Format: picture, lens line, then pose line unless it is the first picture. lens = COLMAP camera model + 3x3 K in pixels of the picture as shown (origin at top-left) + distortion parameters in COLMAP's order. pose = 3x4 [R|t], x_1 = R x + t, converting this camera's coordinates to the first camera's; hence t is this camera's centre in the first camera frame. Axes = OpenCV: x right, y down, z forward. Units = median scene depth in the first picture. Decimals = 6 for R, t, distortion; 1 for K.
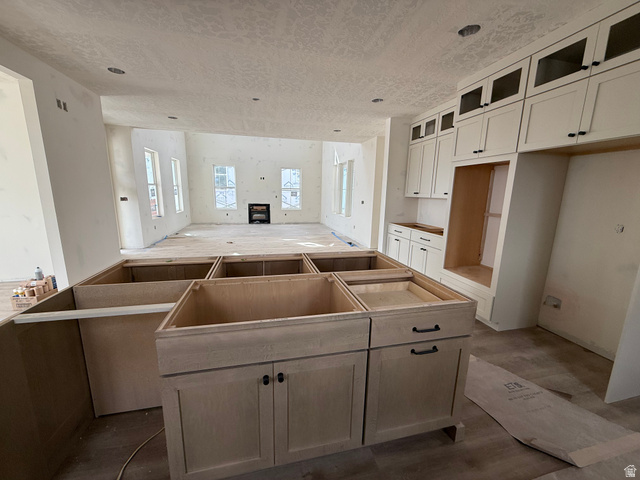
lens RADIAL K [[254.5, 0, 320.3], [0, 254.5, 241.3], [0, 0, 1]] dist [-0.000097, 0.000177]
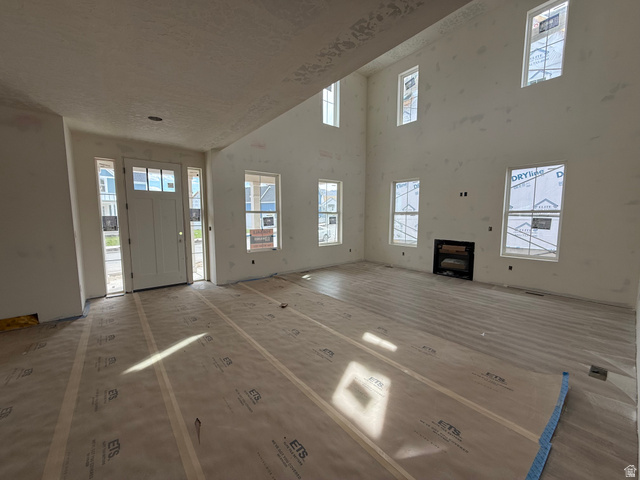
lens RADIAL K [[254.5, 0, 319.3], [0, 254.5, 240.4], [0, 0, 1]] dist [-0.000097, 0.000177]
pose [[0.431040, 0.066036, -0.899913, 0.406472], [-0.165473, 0.986190, -0.006891, -0.312152], [0.887030, 0.151881, 0.436015, 1.635108]]
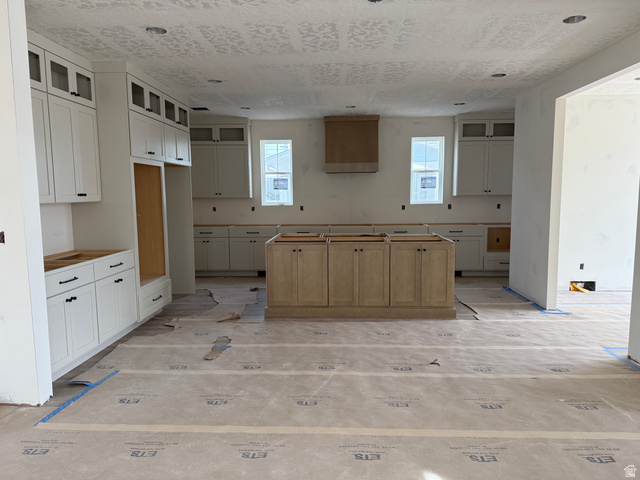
lens RADIAL K [[454.5, 0, 318.7], [0, 454.5, 244.5], [0, 0, 1]] dist [-0.002195, -0.000930]
pose [[-0.959585, -0.042166, 0.278243, -0.444595], [0.044248, 0.953807, 0.297143, -0.420232], [-0.277919, 0.297446, -0.913393, 2.109627]]
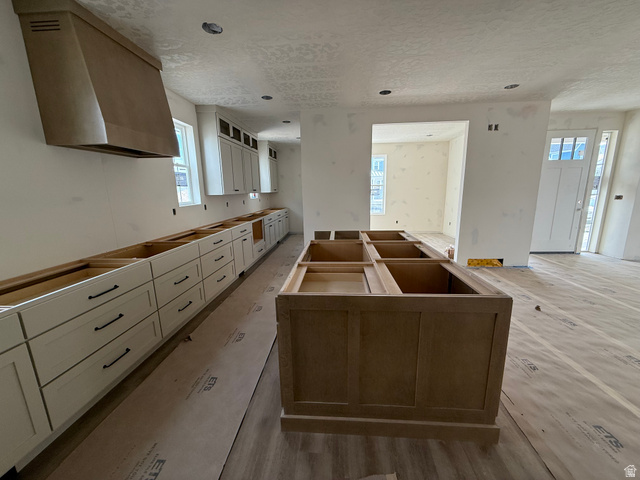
lens RADIAL K [[254.5, 0, 319.8], [0, 254.5, 241.9], [0, 0, 1]] dist [-0.000097, 0.000177]
pose [[-0.301160, 0.177899, -0.936832, 0.599090], [-0.171176, 0.956399, 0.236642, -0.093923], [0.938084, 0.231630, -0.257577, 0.546197]]
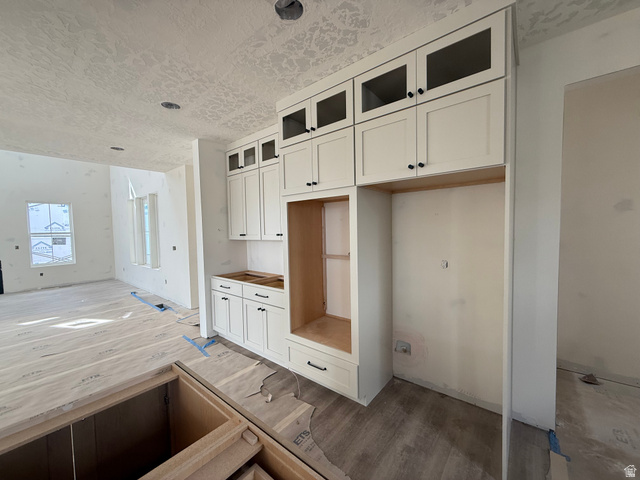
lens RADIAL K [[254.5, 0, 320.0], [0, 254.5, 241.8], [0, 0, 1]] dist [-0.000097, 0.000177]
pose [[0.794989, -0.064263, 0.603210, 0.117012], [0.150535, 0.984169, -0.093546, -0.075832], [-0.587649, 0.165172, 0.792077, 0.308773]]
